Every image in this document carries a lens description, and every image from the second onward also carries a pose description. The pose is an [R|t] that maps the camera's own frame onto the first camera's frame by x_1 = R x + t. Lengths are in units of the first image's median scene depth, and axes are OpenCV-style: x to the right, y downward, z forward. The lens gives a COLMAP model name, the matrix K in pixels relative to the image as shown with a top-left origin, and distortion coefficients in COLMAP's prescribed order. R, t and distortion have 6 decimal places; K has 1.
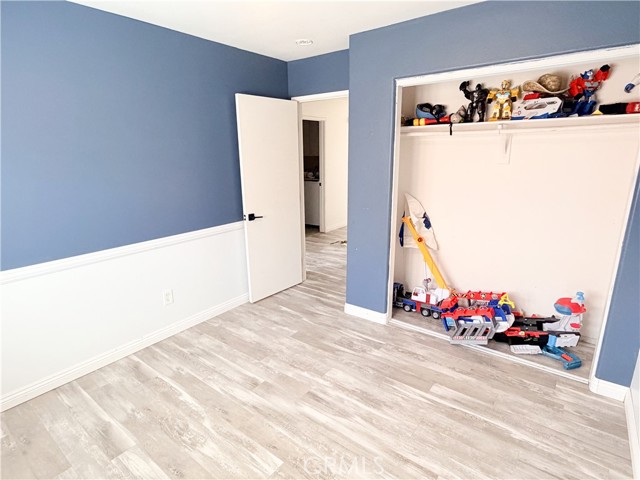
lens RADIAL K [[347.1, 0, 315.9], [0, 347.1, 239.7], [0, 0, 1]] dist [0.005130, -0.000079]
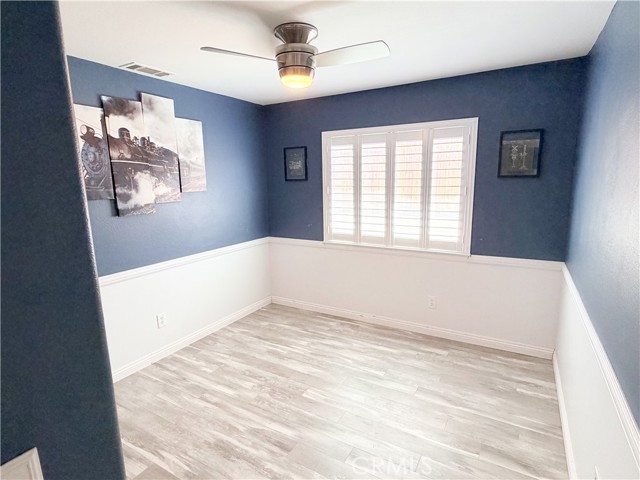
lens RADIAL K [[347.1, 0, 316.8], [0, 347.1, 238.5], [0, 0, 1]] dist [0.005130, -0.000079]
pose [[-0.991324, 0.053254, -0.120165, -0.012563], [-0.000384, 0.913065, 0.407814, -0.452436], [0.131437, 0.404322, -0.905123, 1.686187]]
